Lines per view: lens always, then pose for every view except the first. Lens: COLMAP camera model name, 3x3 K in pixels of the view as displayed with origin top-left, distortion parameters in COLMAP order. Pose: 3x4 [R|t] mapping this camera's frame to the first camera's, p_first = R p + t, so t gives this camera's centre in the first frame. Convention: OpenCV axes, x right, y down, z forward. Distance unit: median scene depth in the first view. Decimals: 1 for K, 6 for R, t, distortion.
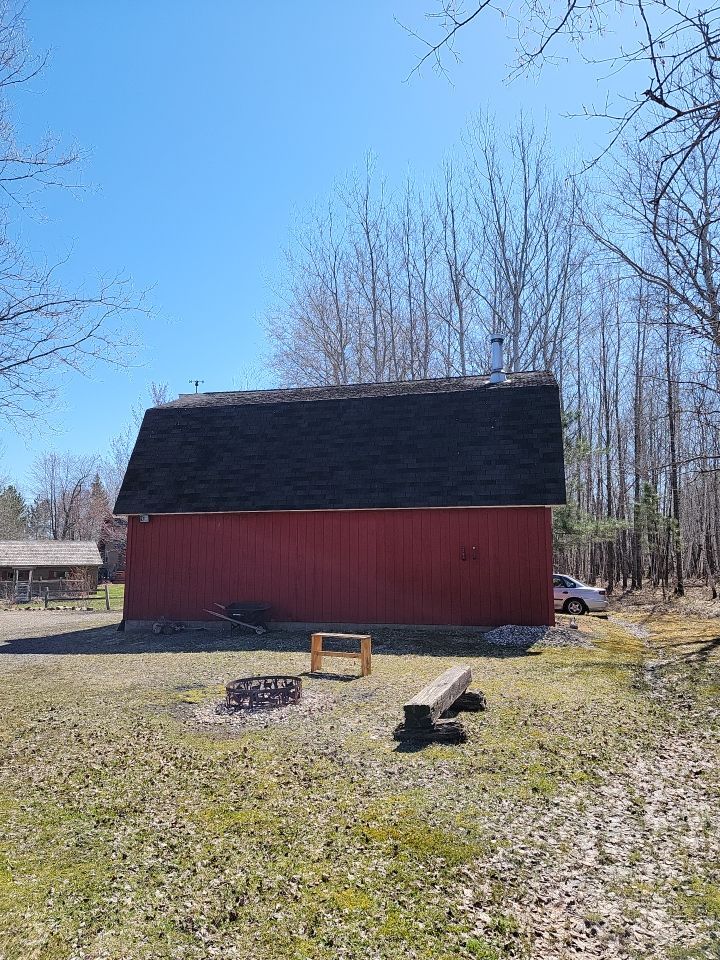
lens RADIAL K [[681.2, 0, 360.0], [0, 681.2, 480.0], [0, 0, 1]] dist [0.043210, -0.002815]
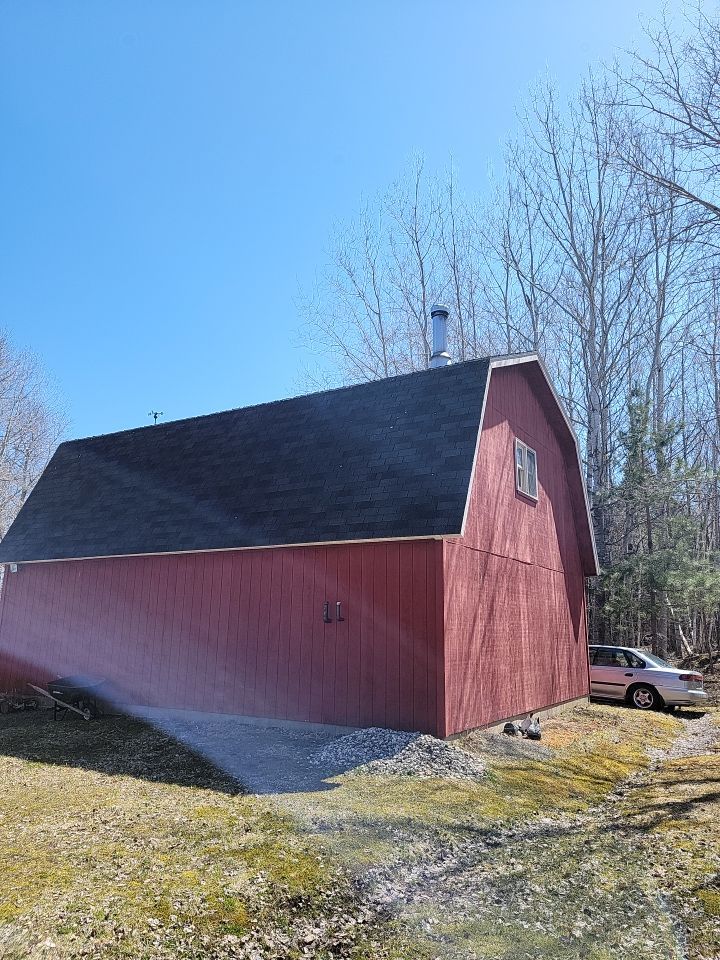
lens RADIAL K [[681.2, 0, 360.0], [0, 681.2, 480.0], [0, 0, 1]] dist [0.043210, -0.002815]
pose [[0.950320, -0.050007, -0.307233, 0.368910], [0.022171, 0.995378, -0.093436, 0.039126], [0.310485, 0.081983, 0.947036, 0.339607]]
